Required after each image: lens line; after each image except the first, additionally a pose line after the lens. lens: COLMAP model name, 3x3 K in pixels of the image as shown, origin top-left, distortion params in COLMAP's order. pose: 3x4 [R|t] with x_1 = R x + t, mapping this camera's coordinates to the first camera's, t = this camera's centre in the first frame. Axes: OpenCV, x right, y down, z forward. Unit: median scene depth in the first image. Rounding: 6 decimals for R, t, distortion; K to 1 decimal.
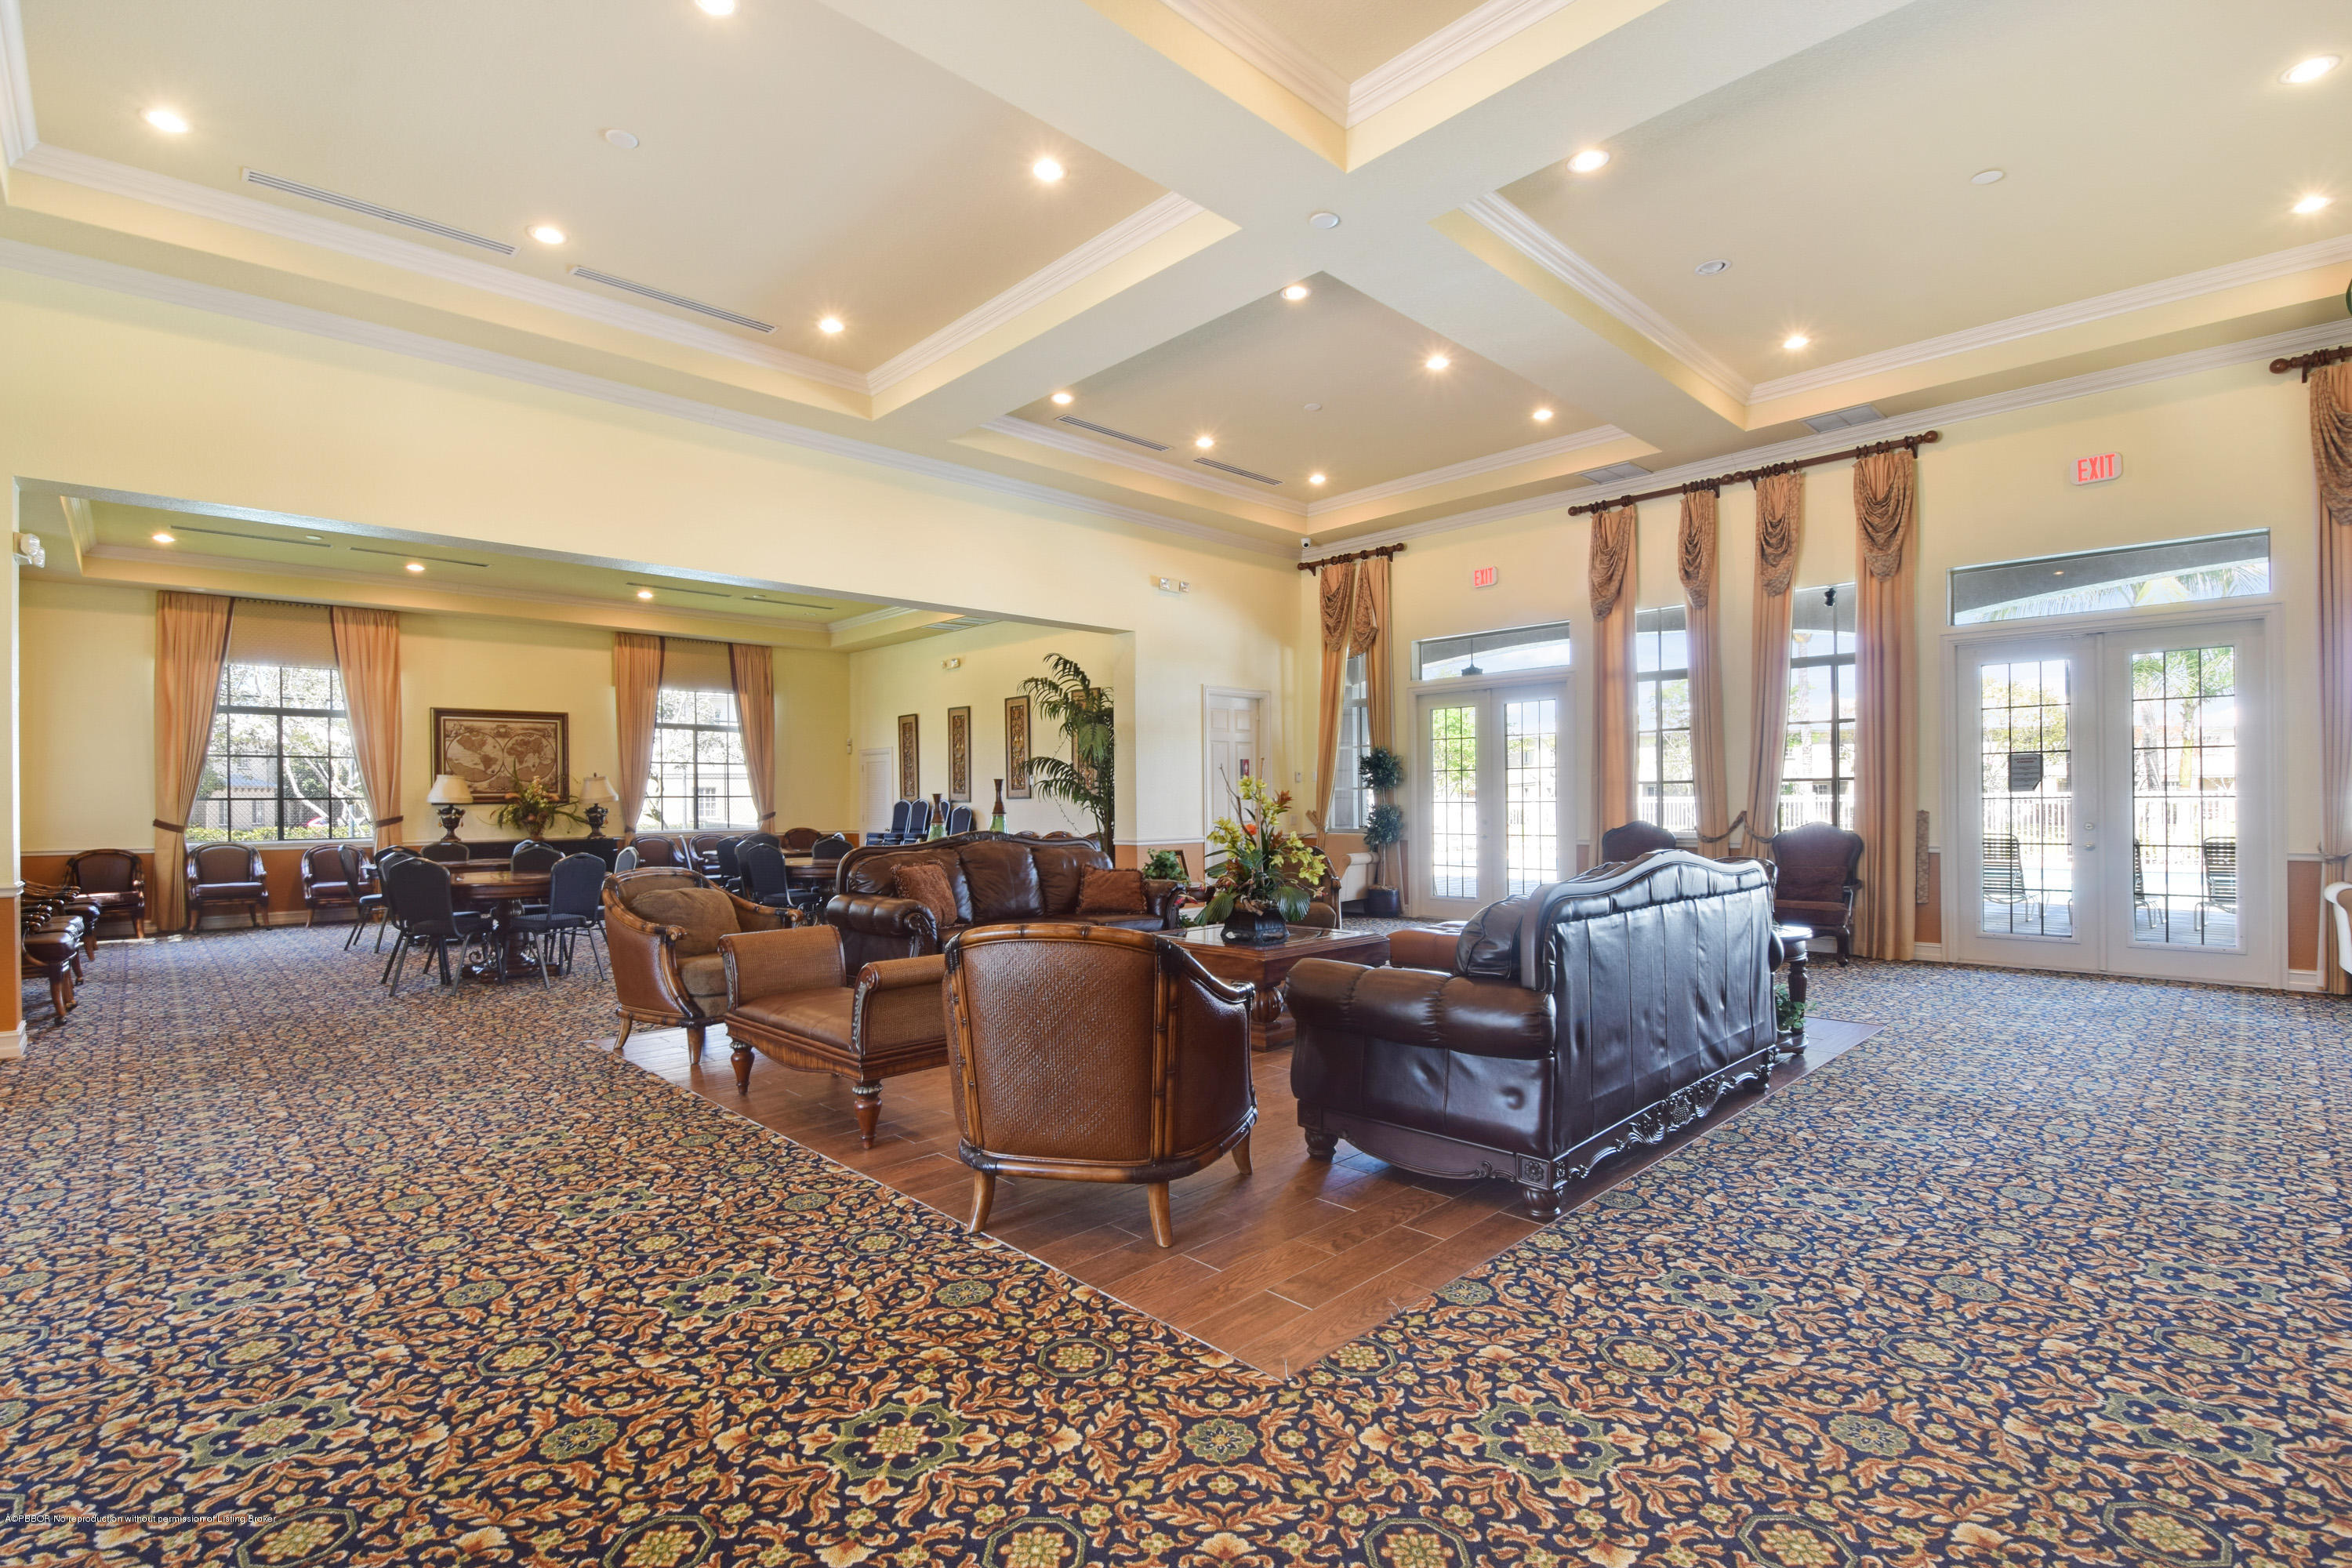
lens RADIAL K [[1086.2, 0, 1176.0], [0, 1086.2, 784.0], [0, 0, 1]] dist [-0.000425, -0.000089]
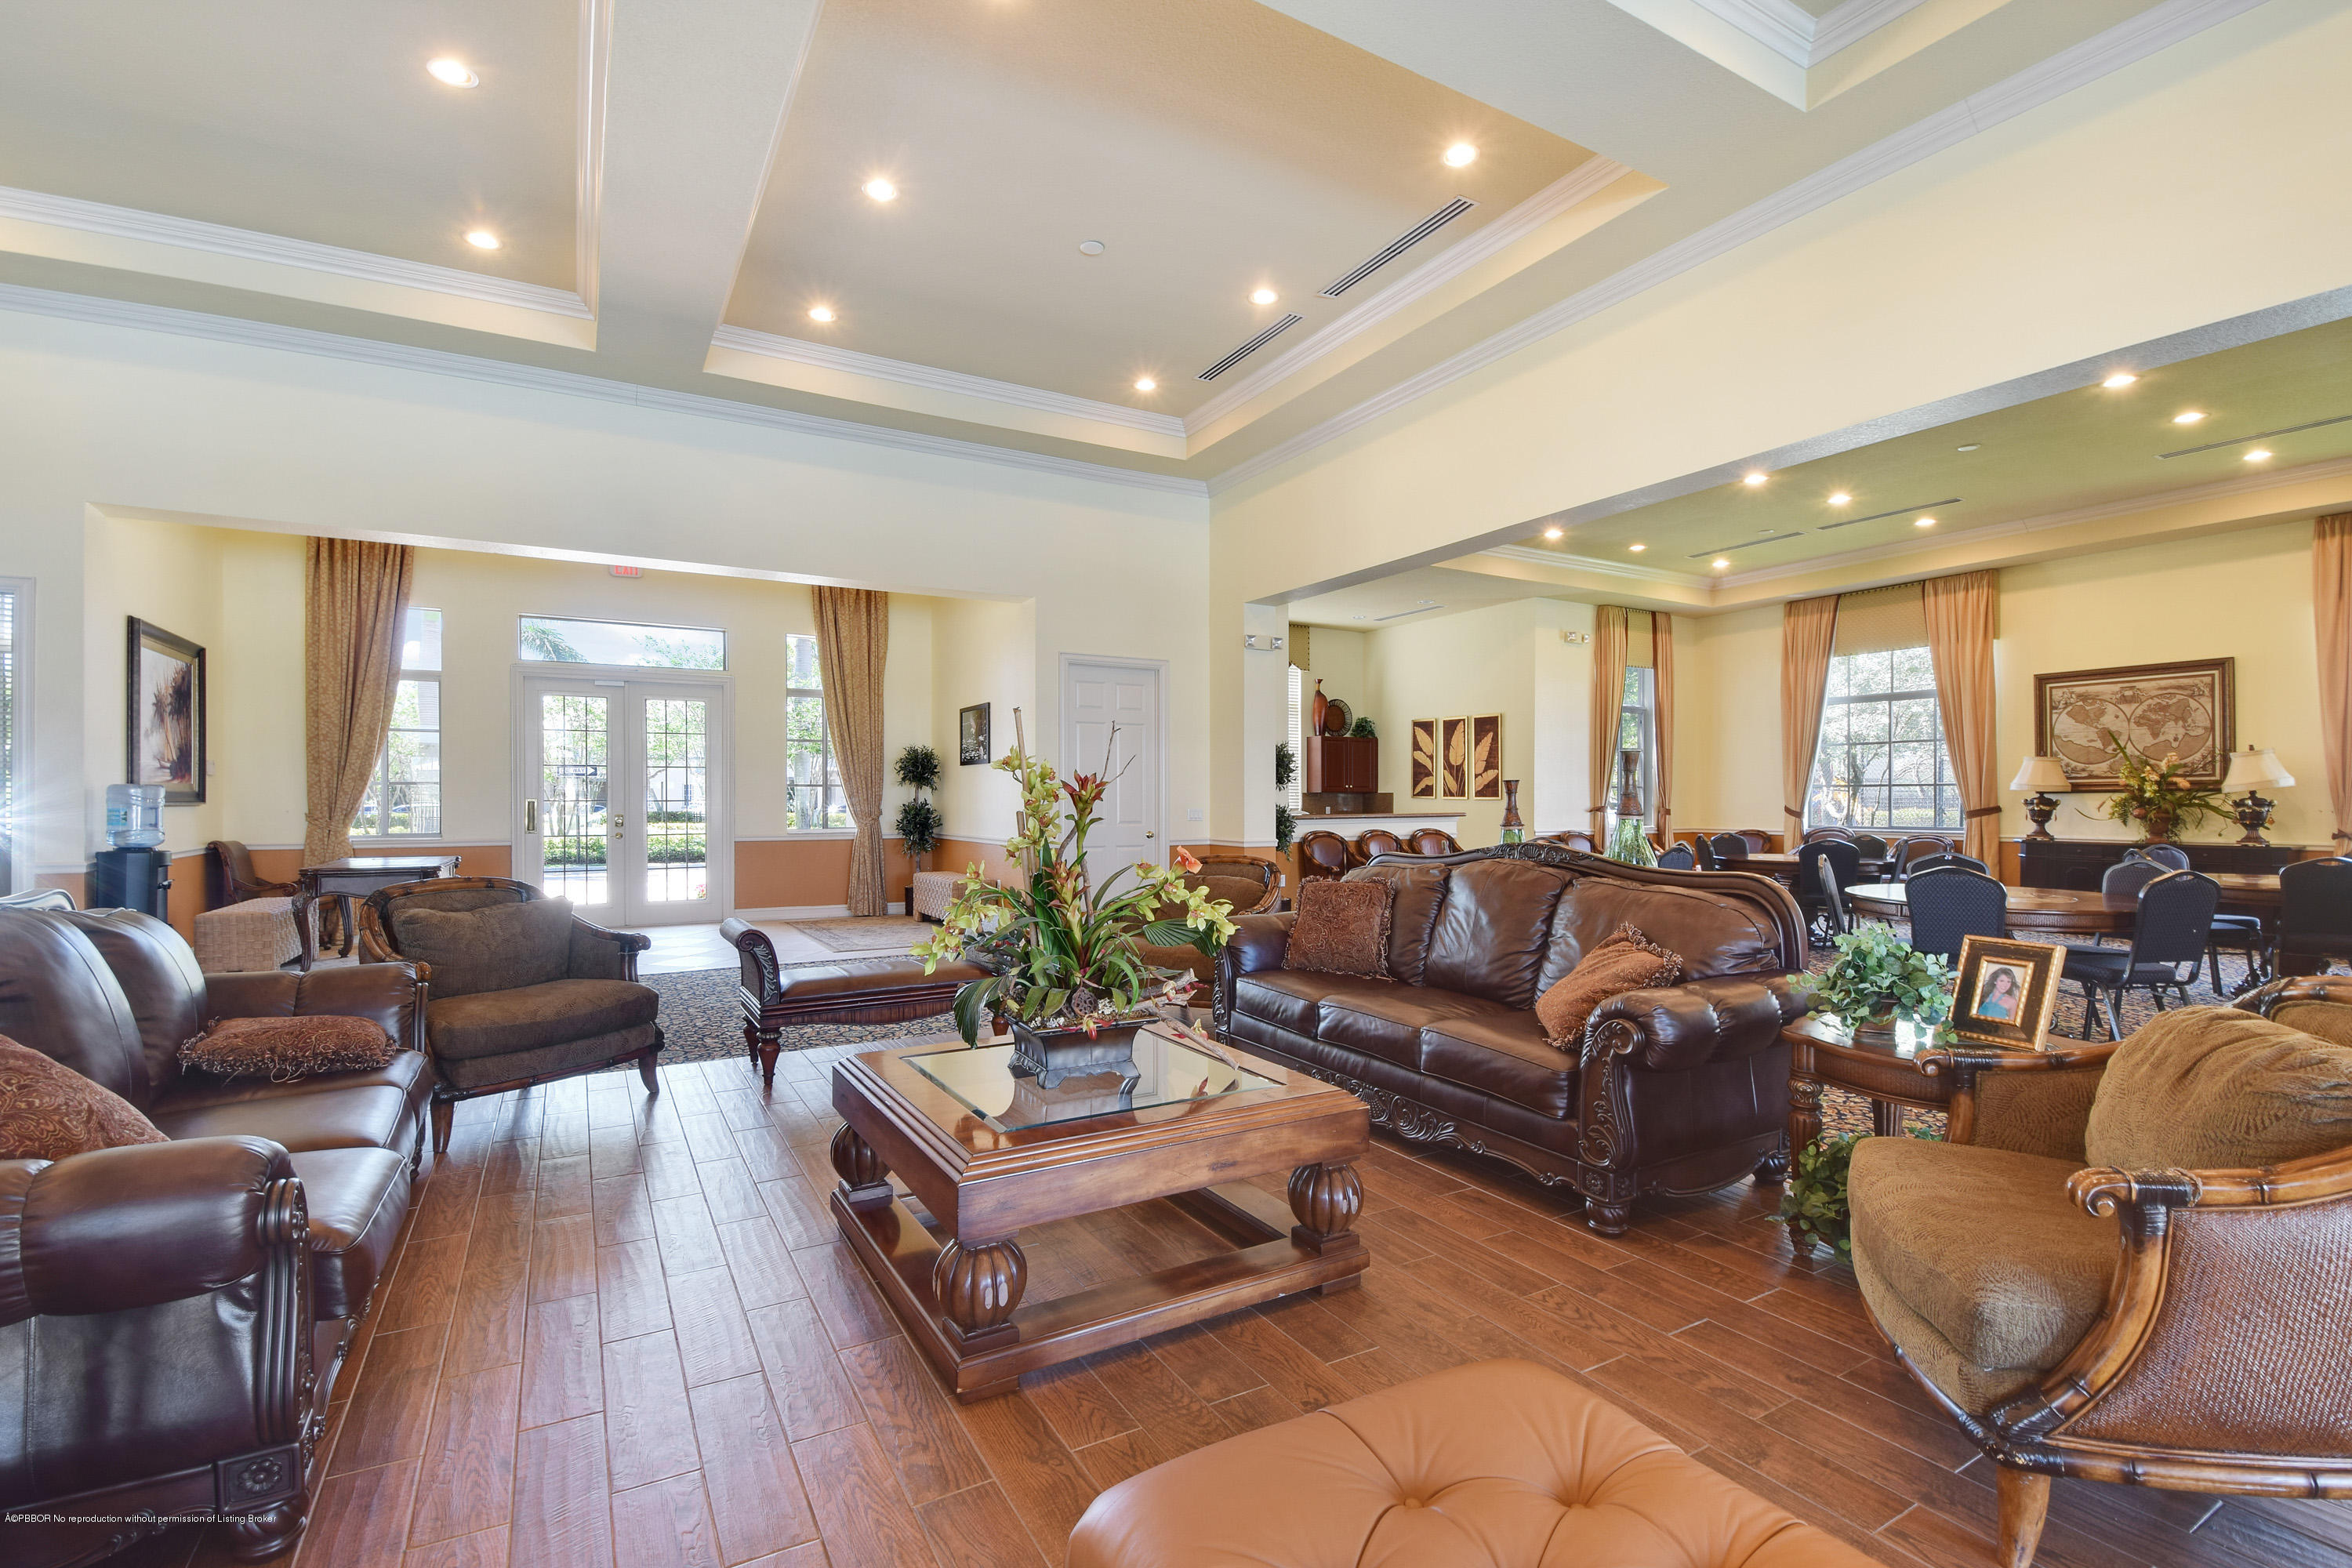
lens RADIAL K [[1058.5, 0, 1176.0], [0, 1058.5, 784.0], [0, 0, 1]] dist [-0.001955, -0.000458]
pose [[-0.243930, -0.005030, -0.969780, 0.250477], [0.018839, 0.999773, -0.009925, 0.007816], [0.969610, -0.020691, -0.243780, 0.562004]]
